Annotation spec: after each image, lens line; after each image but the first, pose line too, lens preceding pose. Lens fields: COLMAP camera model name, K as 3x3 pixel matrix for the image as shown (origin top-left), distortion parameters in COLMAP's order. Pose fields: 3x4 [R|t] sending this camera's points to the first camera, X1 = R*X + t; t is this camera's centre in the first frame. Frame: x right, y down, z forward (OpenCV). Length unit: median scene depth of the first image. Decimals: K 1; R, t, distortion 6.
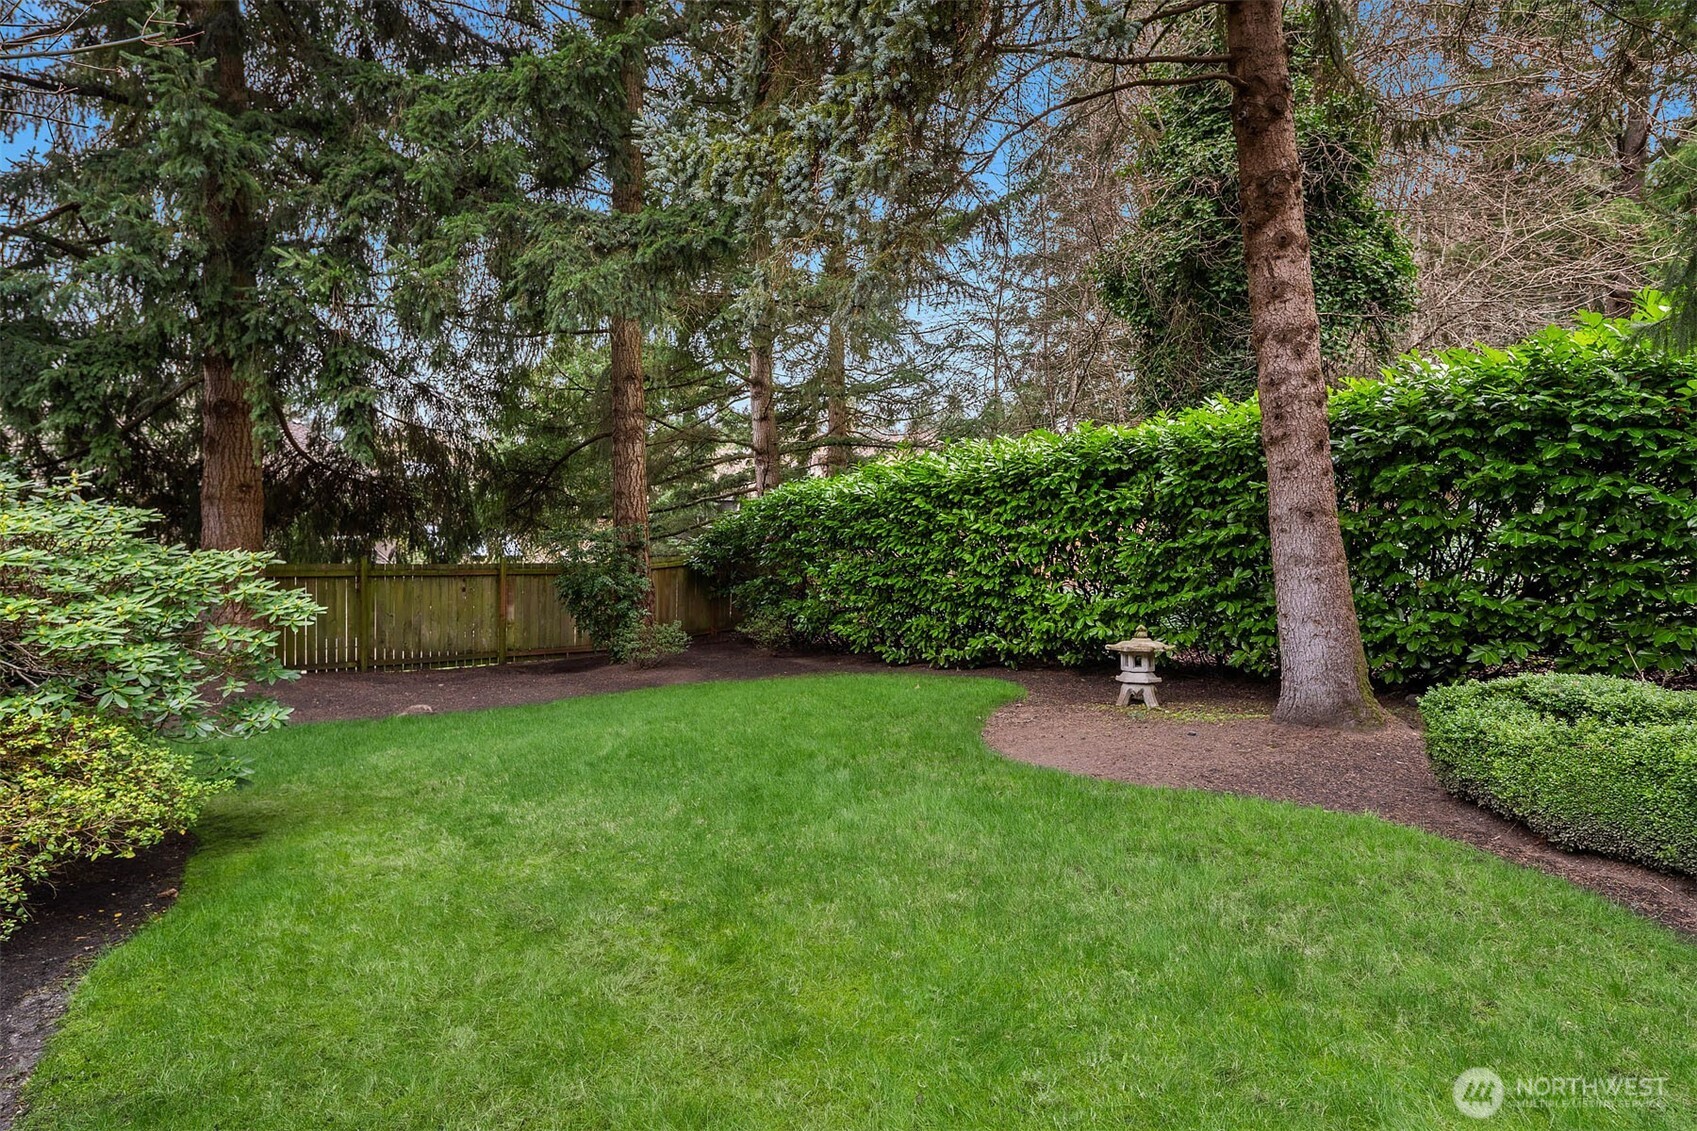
lens RADIAL K [[830.8, 0, 824.0], [0, 830.8, 554.7], [0, 0, 1]] dist [0.000804, -0.000053]
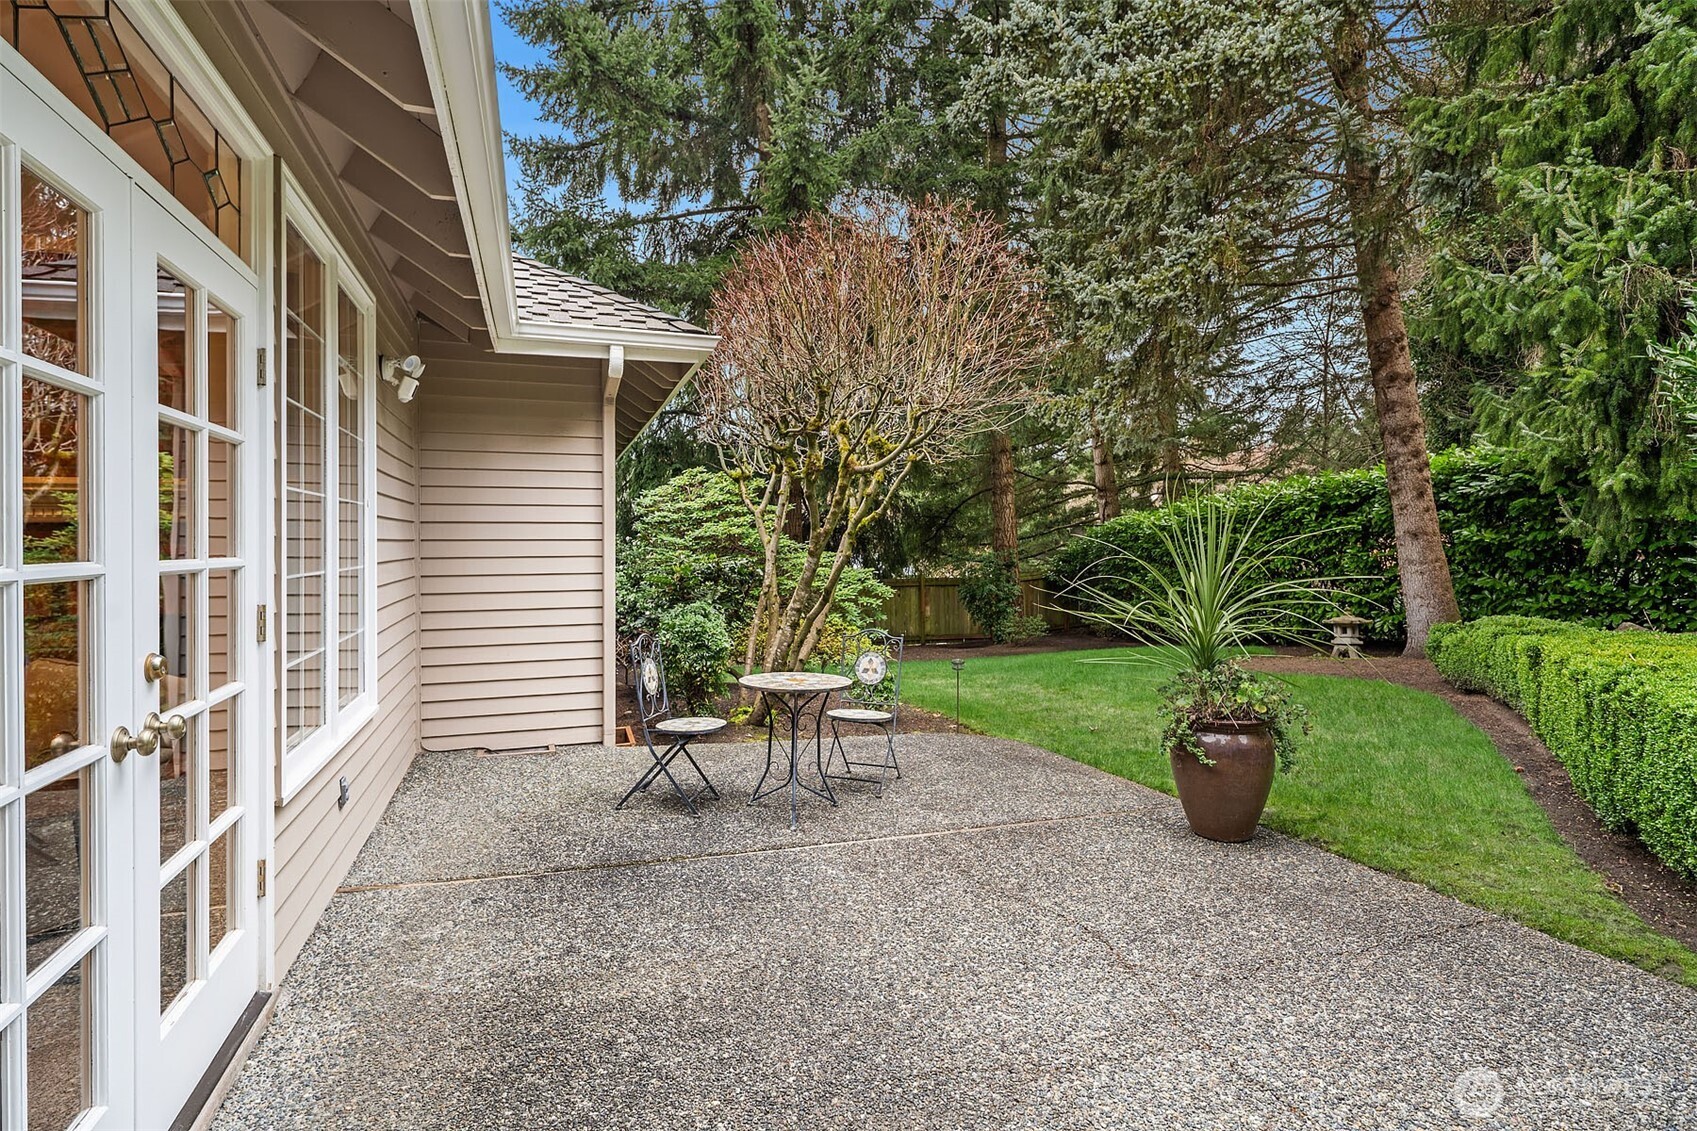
lens RADIAL K [[830.8, 0, 824.0], [0, 830.8, 554.7], [0, 0, 1]] dist [0.000804, -0.000053]
pose [[0.911493, -0.028362, -0.410336, 0.081027], [0.017836, 0.999407, -0.029459, 0.009729], [0.410928, 0.019533, 0.911458, -0.493753]]
